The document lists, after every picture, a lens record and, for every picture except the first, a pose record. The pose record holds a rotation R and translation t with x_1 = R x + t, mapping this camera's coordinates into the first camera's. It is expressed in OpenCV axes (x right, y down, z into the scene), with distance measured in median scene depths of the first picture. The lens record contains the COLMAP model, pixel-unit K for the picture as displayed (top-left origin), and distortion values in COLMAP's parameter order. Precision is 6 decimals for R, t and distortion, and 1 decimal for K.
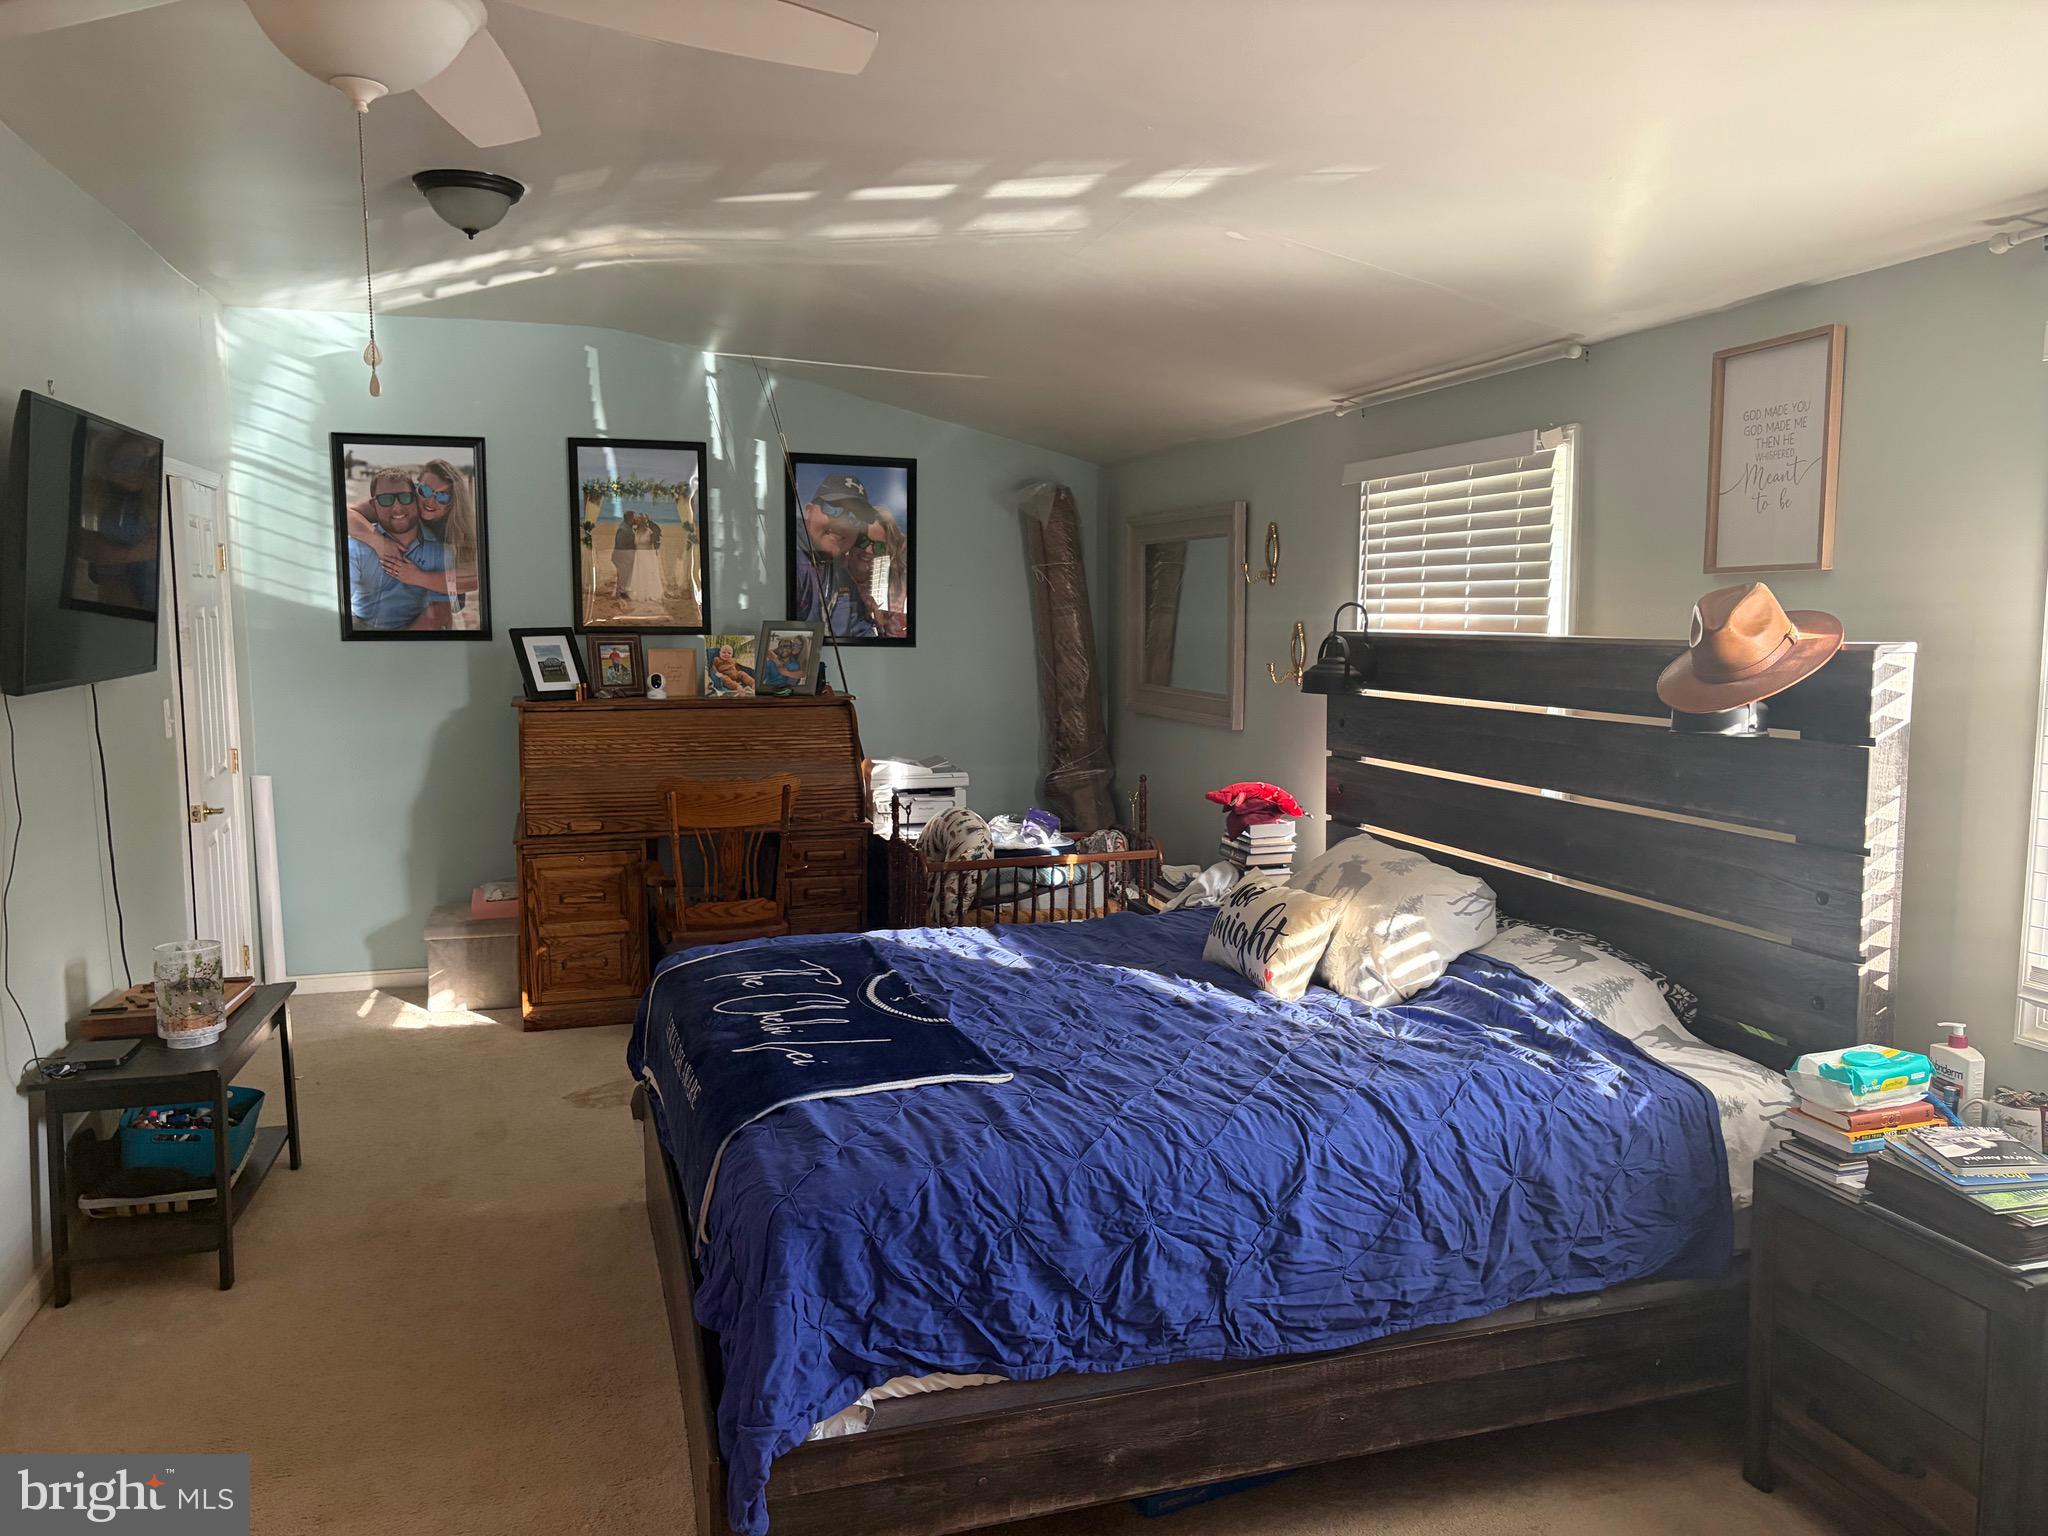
lens RADIAL K [[1540.4, 0, 1019.0], [0, 1540.4, 778.6], [0, 0, 1]] dist [0.039636, -0.006930]
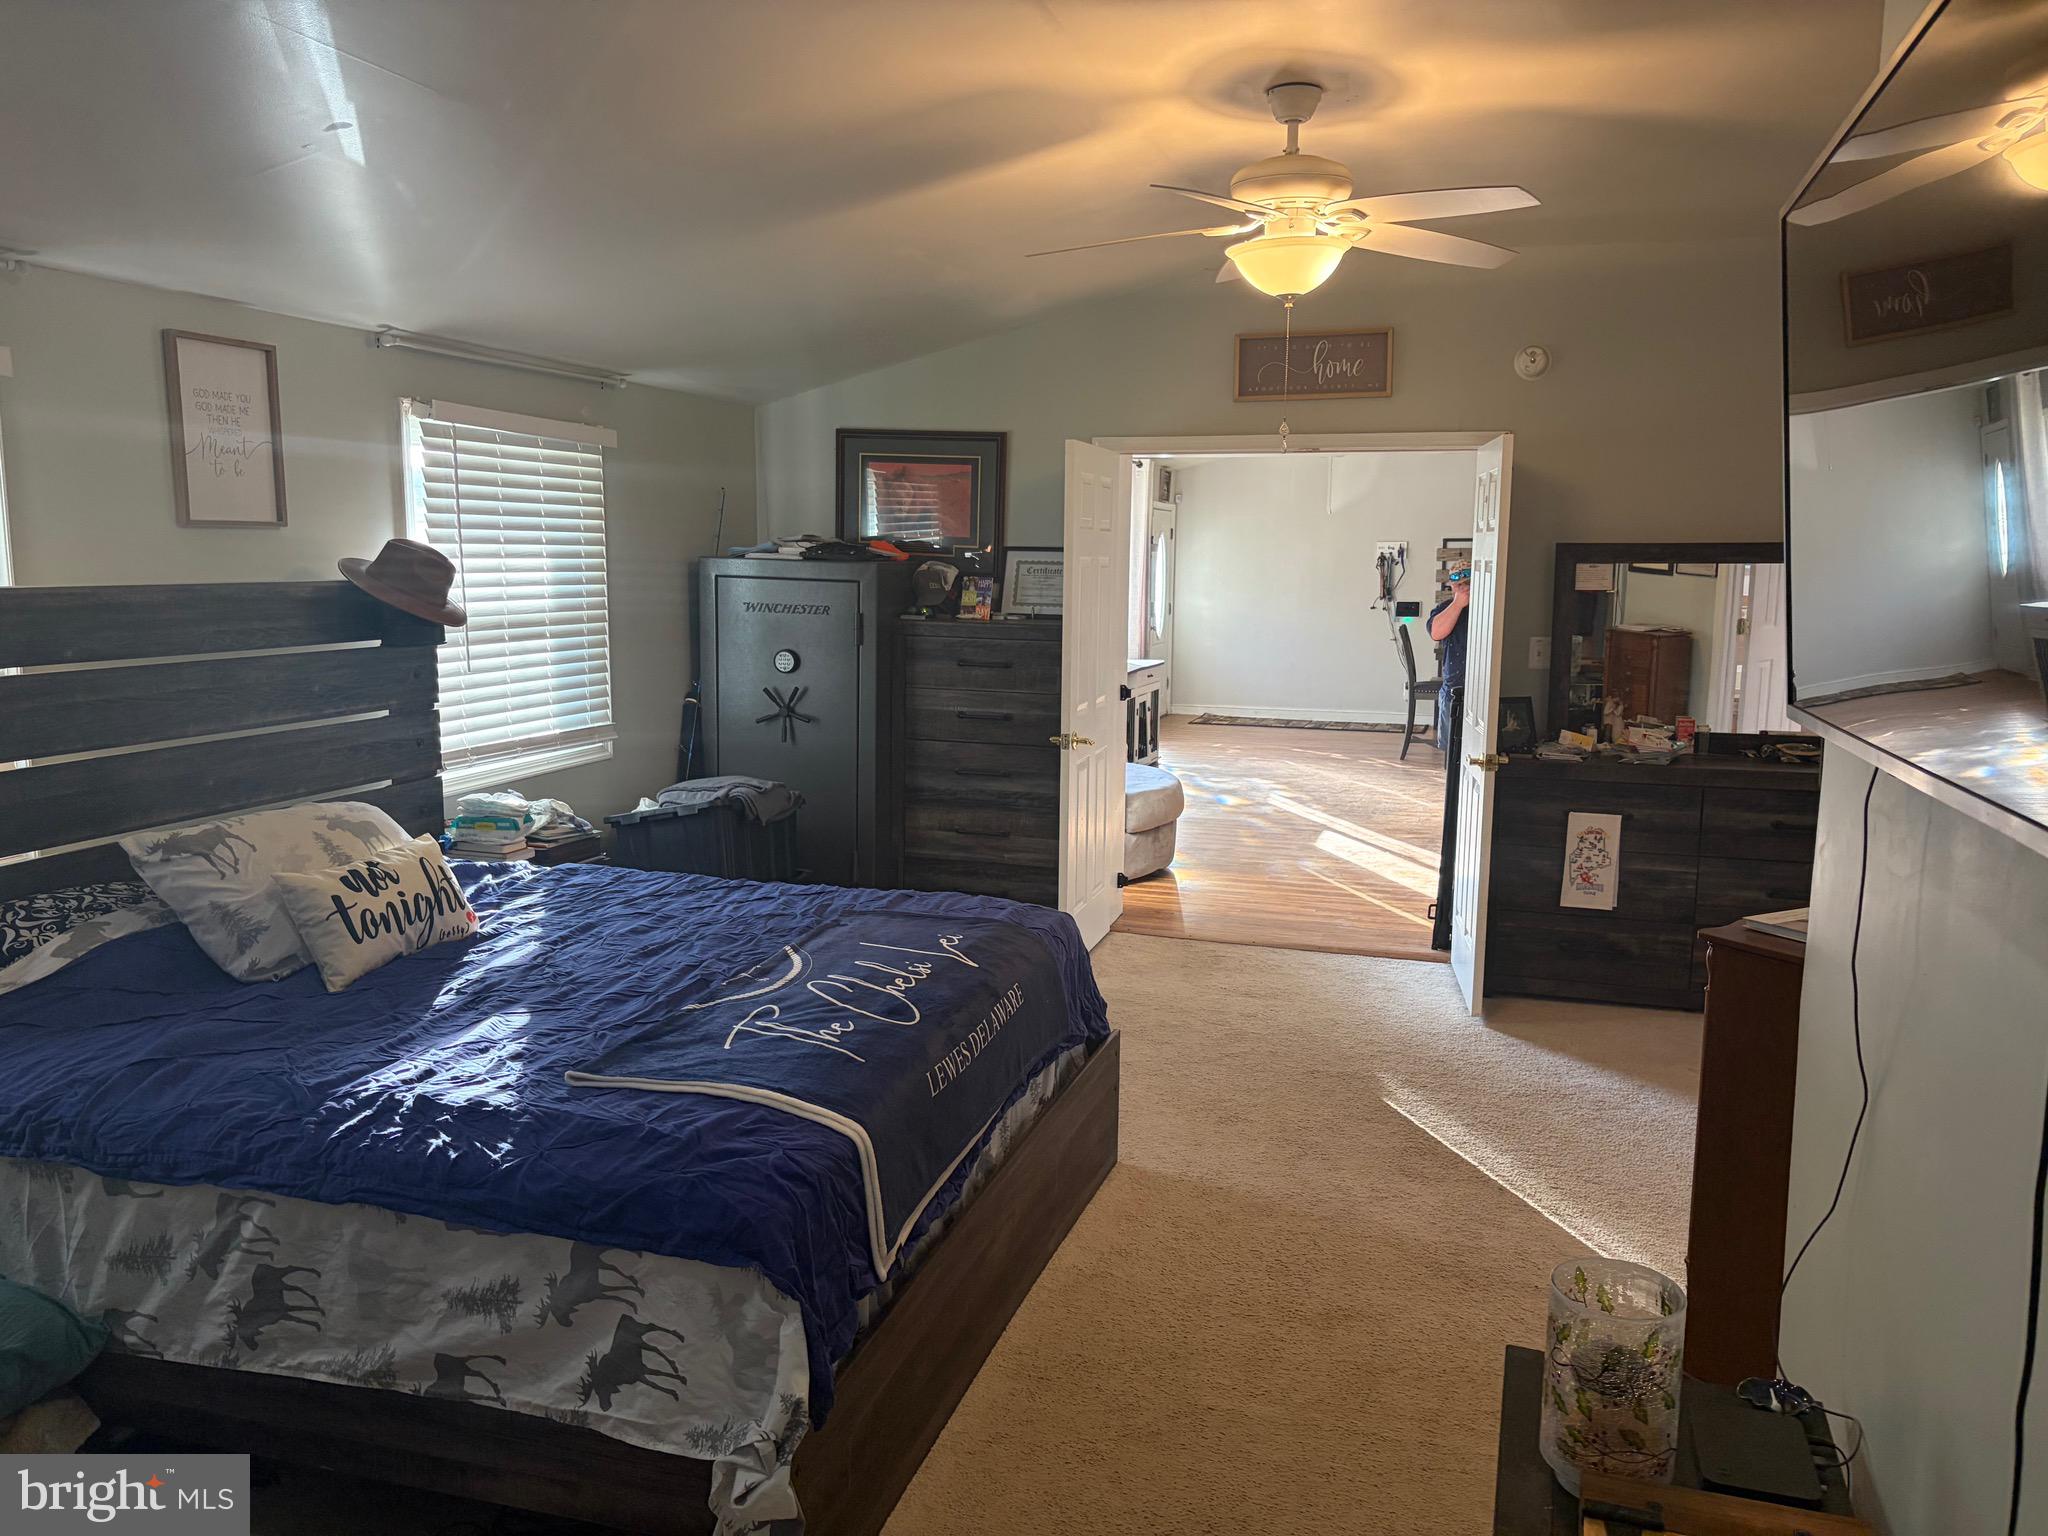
lens RADIAL K [[1540.4, 0, 1019.0], [0, 1540.4, 778.6], [0, 0, 1]] dist [0.039636, -0.006930]
pose [[-0.835934, -0.085280, 0.542164, -0.733628], [0.054568, 0.970045, 0.236719, -0.196569], [-0.546111, 0.227466, -0.806240, 1.698355]]
